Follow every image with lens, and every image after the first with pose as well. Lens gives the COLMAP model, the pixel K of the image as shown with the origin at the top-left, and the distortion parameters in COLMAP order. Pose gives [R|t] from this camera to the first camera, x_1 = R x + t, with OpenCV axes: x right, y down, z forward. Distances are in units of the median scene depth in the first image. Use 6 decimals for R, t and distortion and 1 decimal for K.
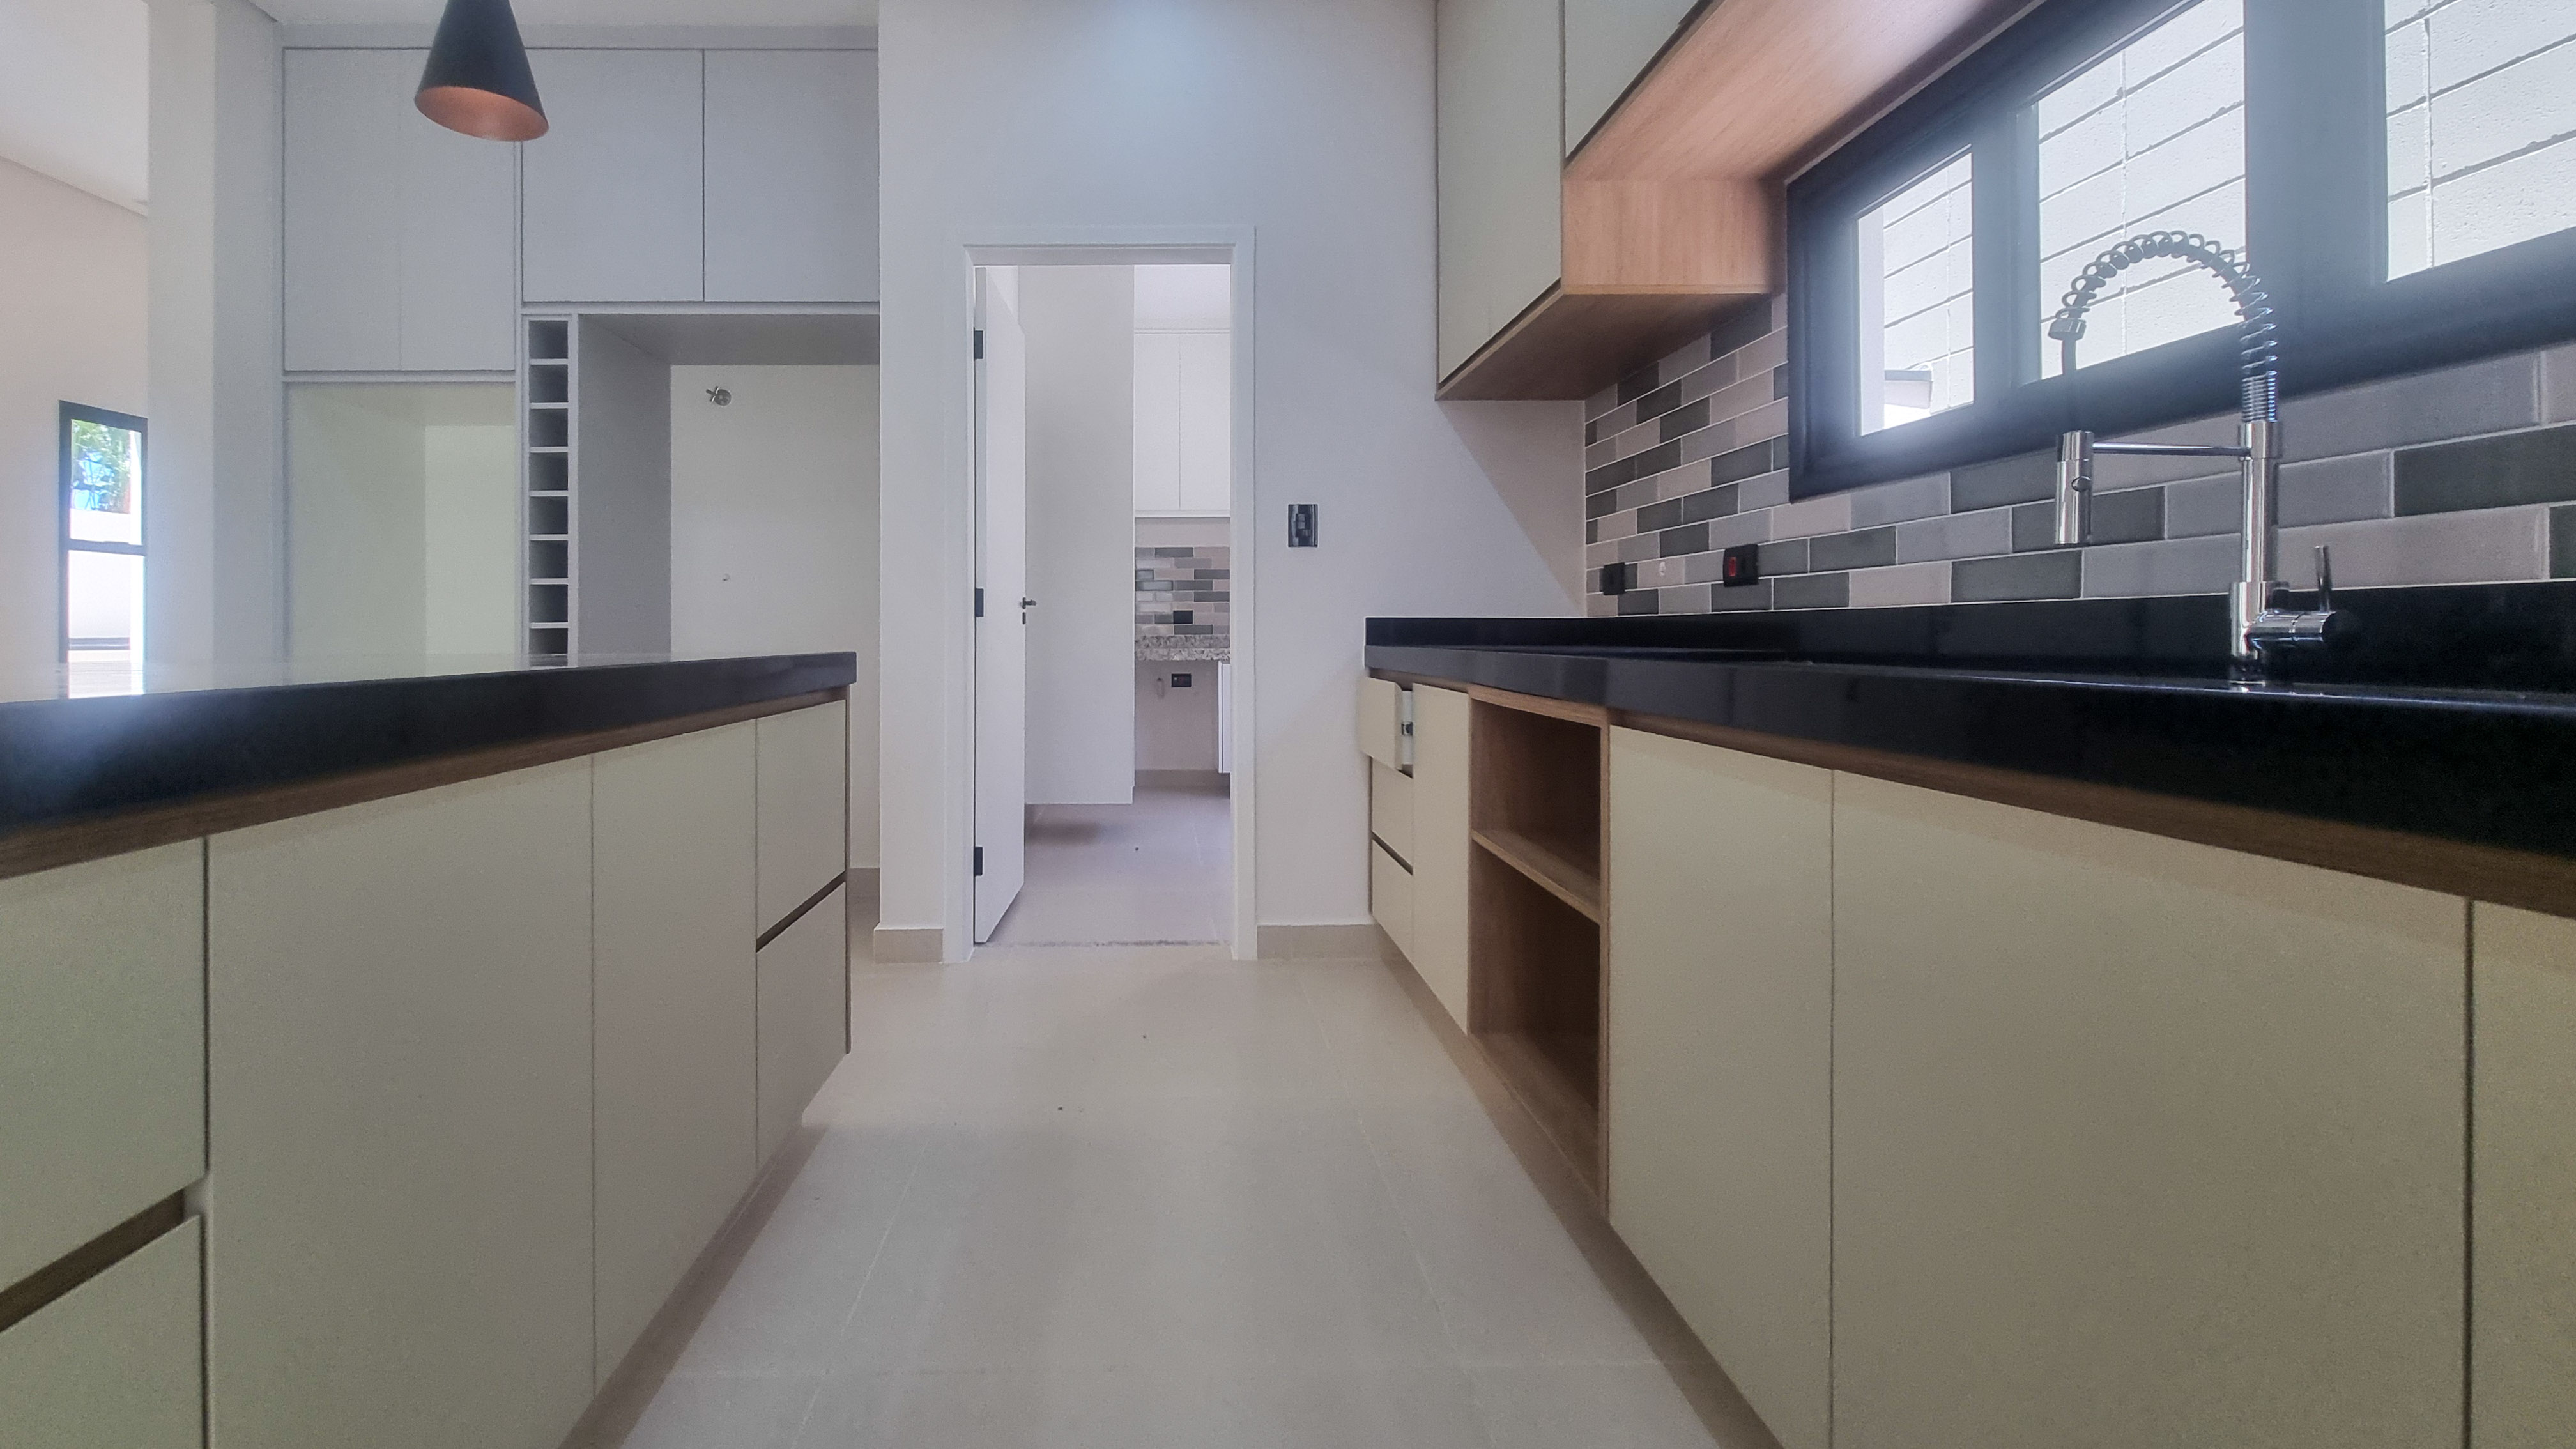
lens RADIAL K [[1076.5, 0, 1249.0], [0, 1076.5, 641.8], [0, 0, 1]] dist [-0.002435, -0.000593]
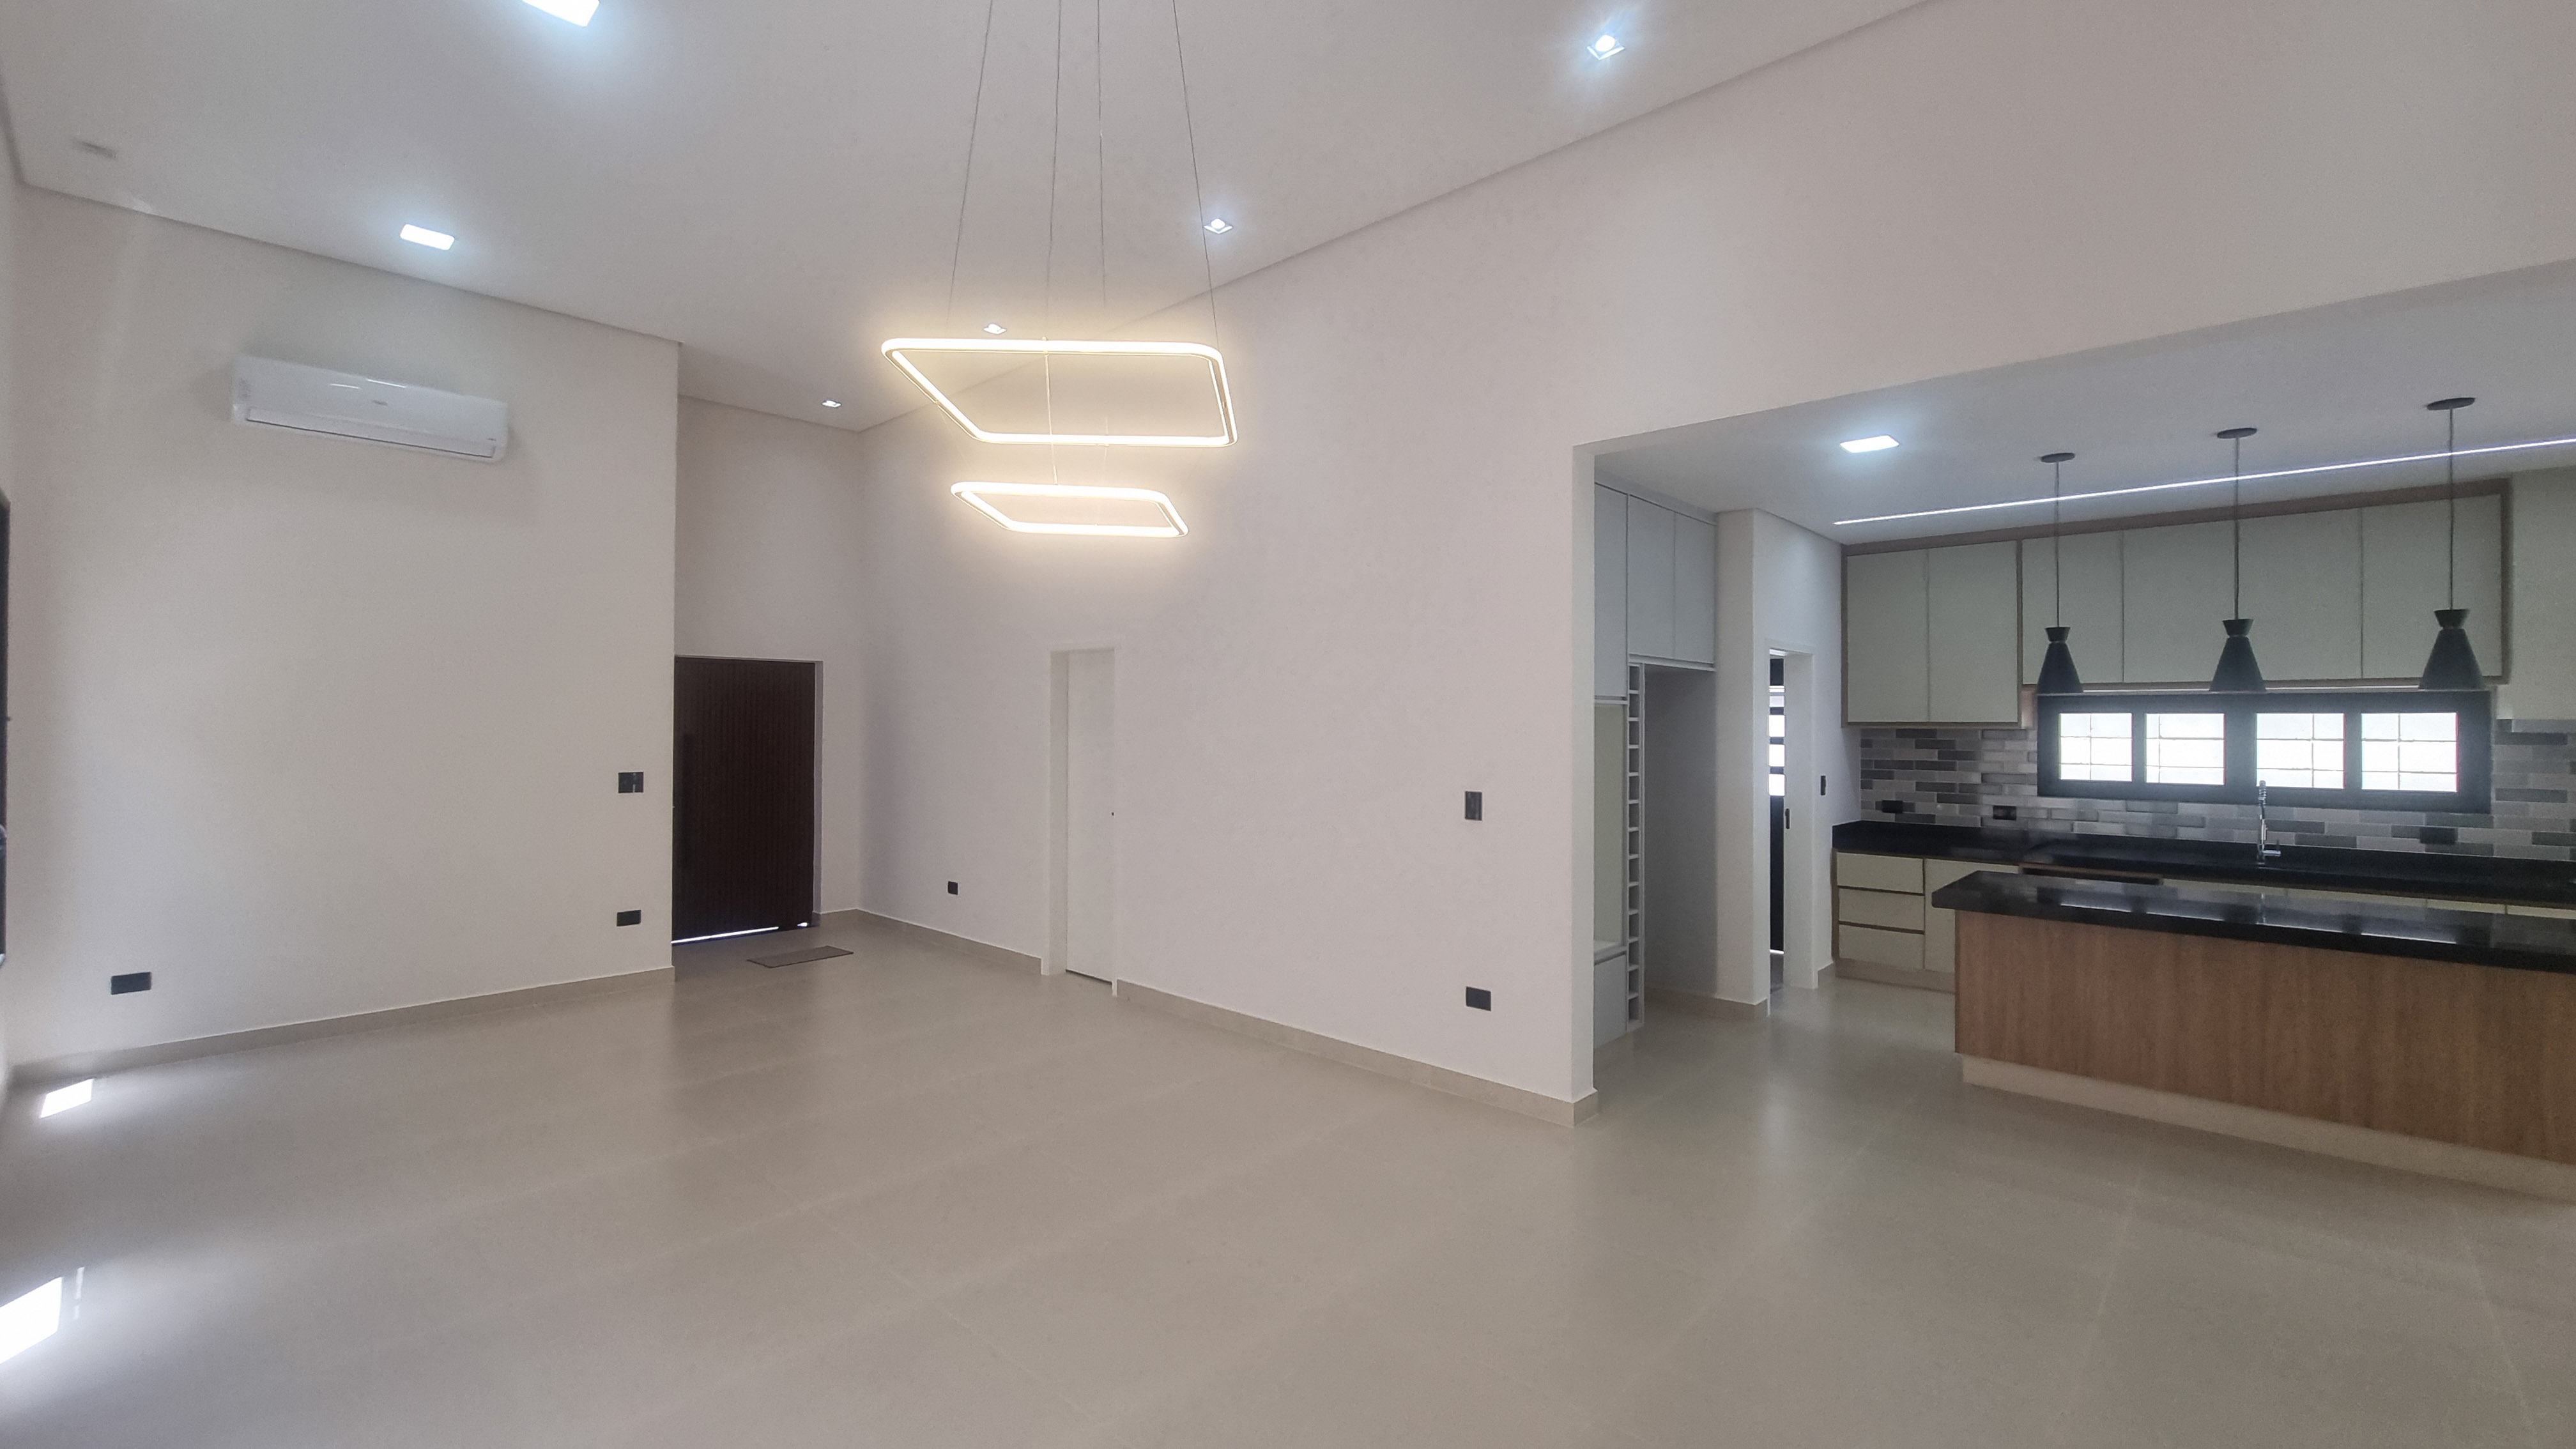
lens RADIAL K [[1076.5, 0, 1287.3], [0, 1076.5, 708.3], [0, 0, 1]] dist [-0.002435, -0.000593]
pose [[0.680941, 0.016452, 0.732153, -3.158108], [-0.005562, 0.999835, -0.017294, -0.306425], [-0.732317, 0.007704, 0.680920, 0.444497]]
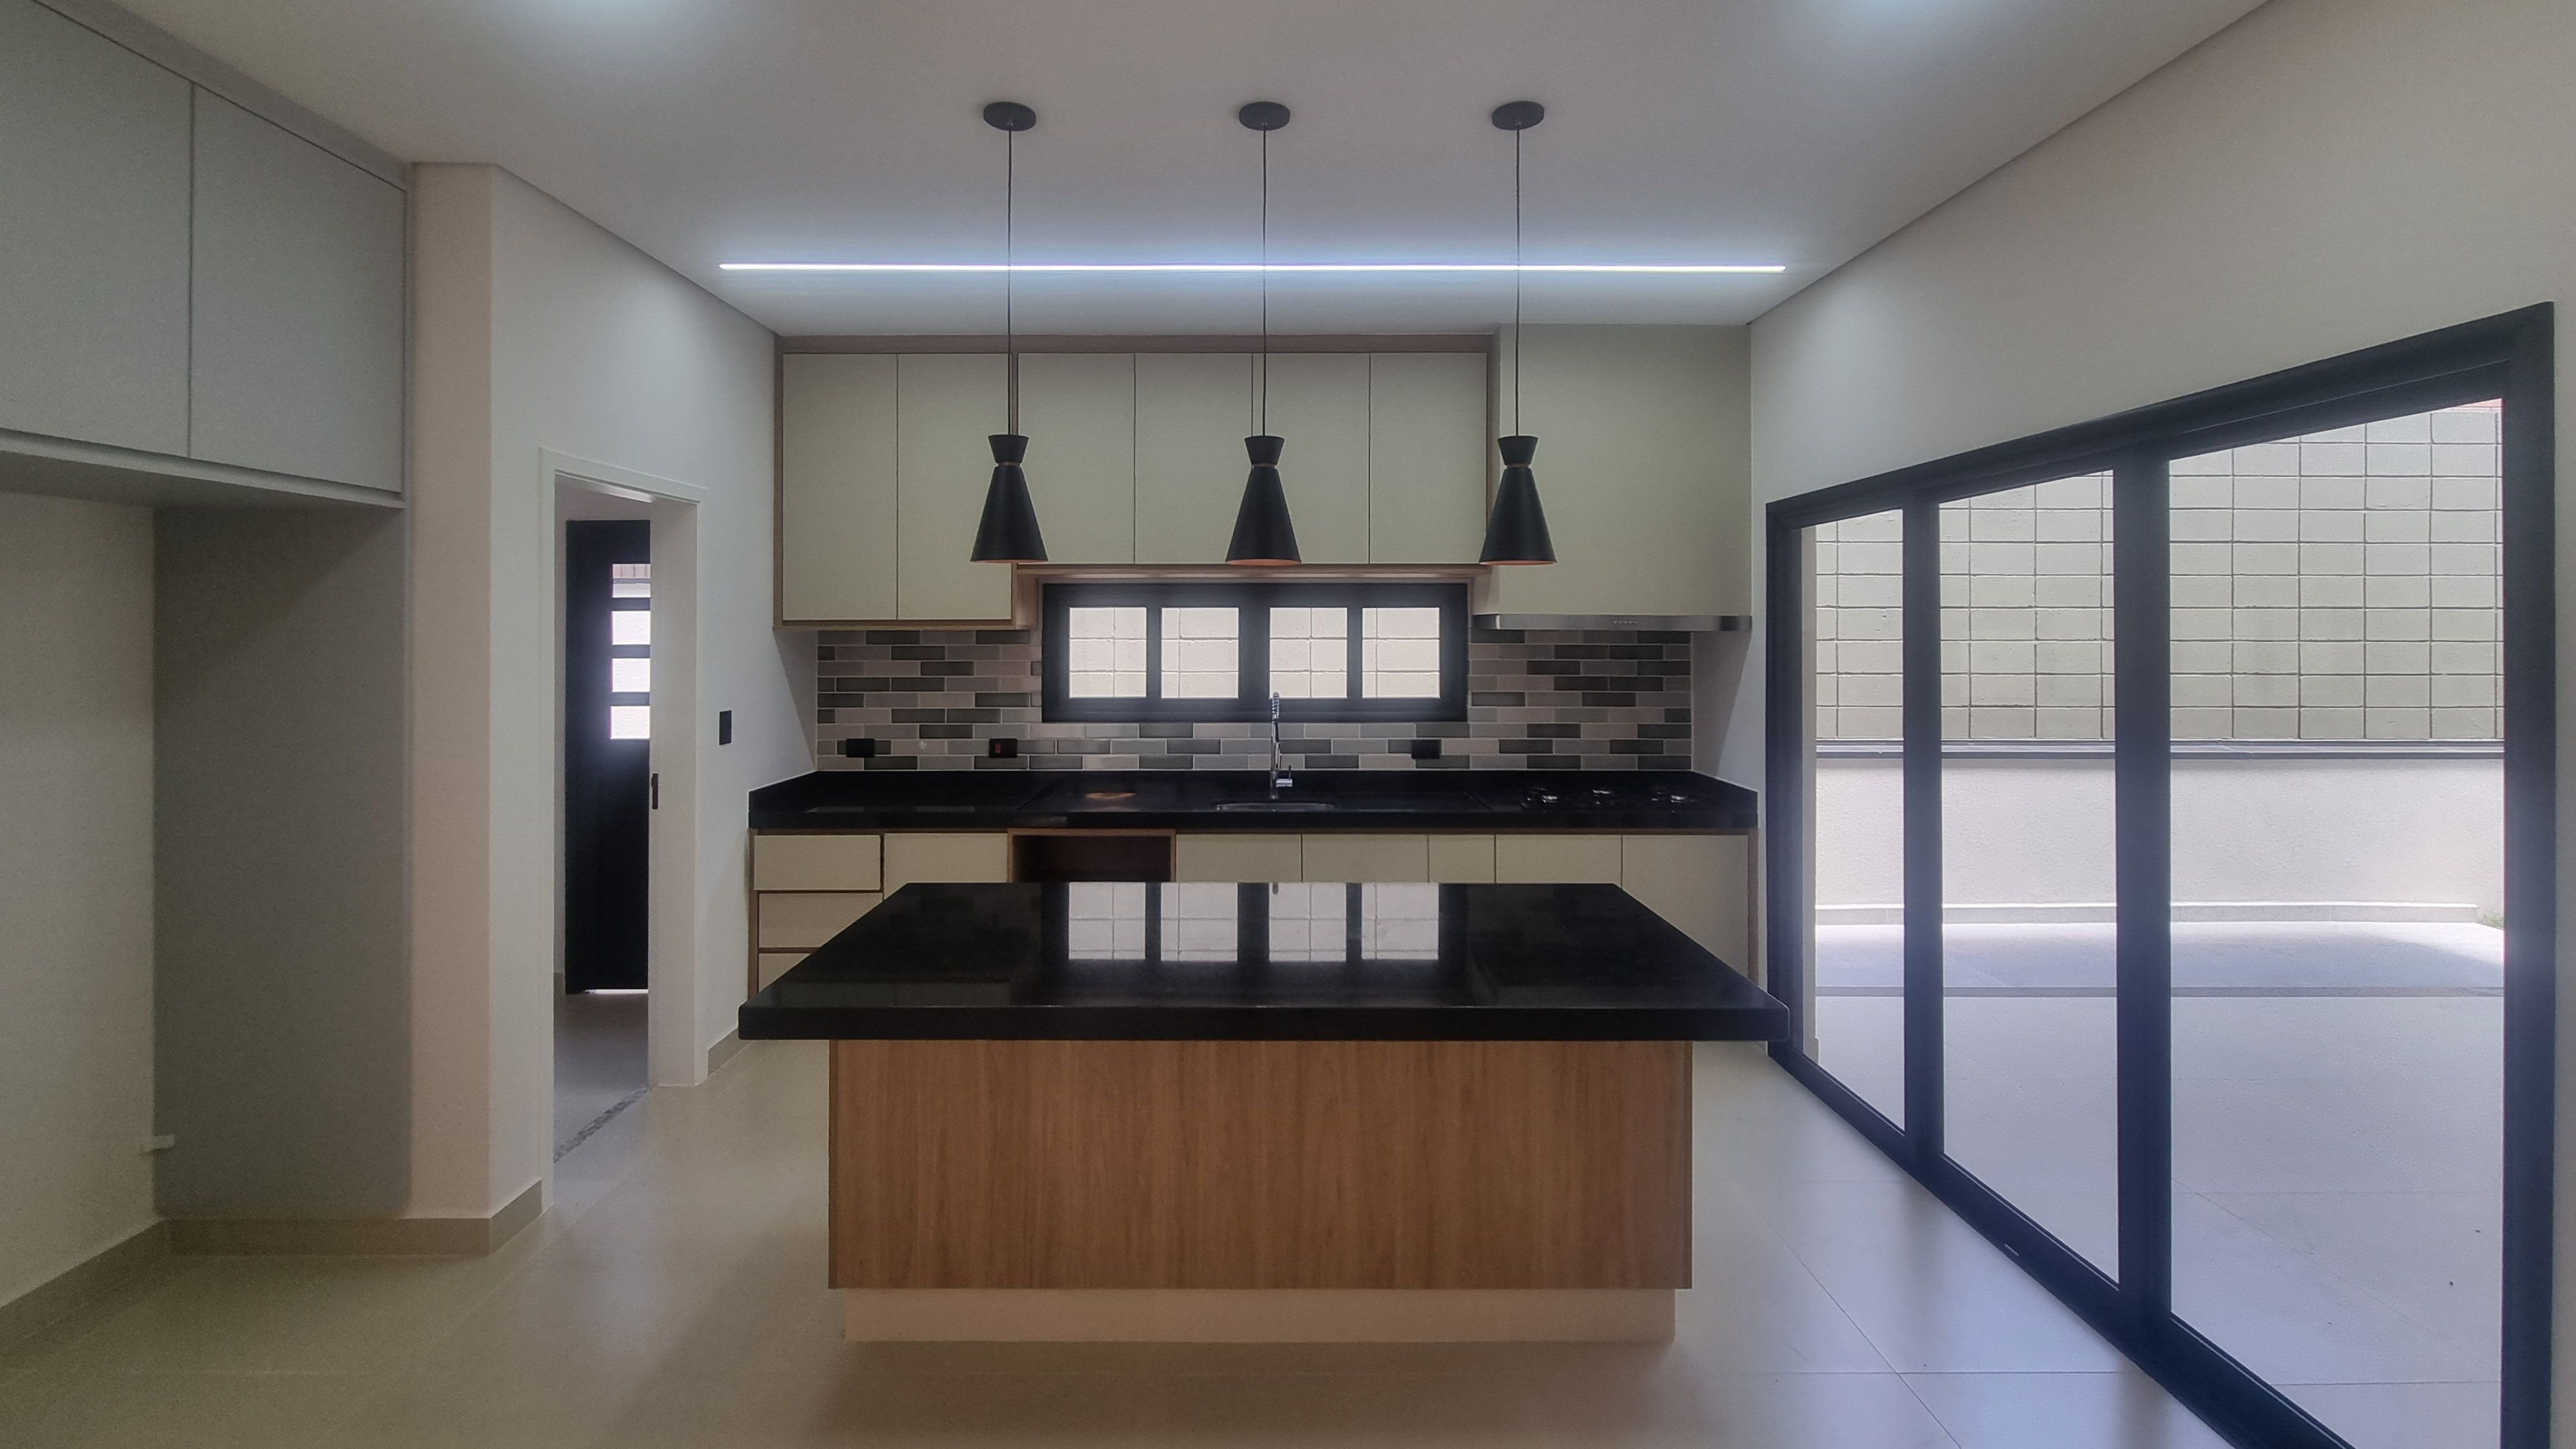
lens RADIAL K [[1076.5, 0, 1232.4], [0, 1076.5, 622.8], [0, 0, 1]] dist [-0.002435, -0.000593]
pose [[0.030423, 0.008197, 0.999503, -1.674600], [0.003793, 0.999958, -0.008317, -0.305655], [-0.999530, 0.004044, 0.030391, 0.508483]]
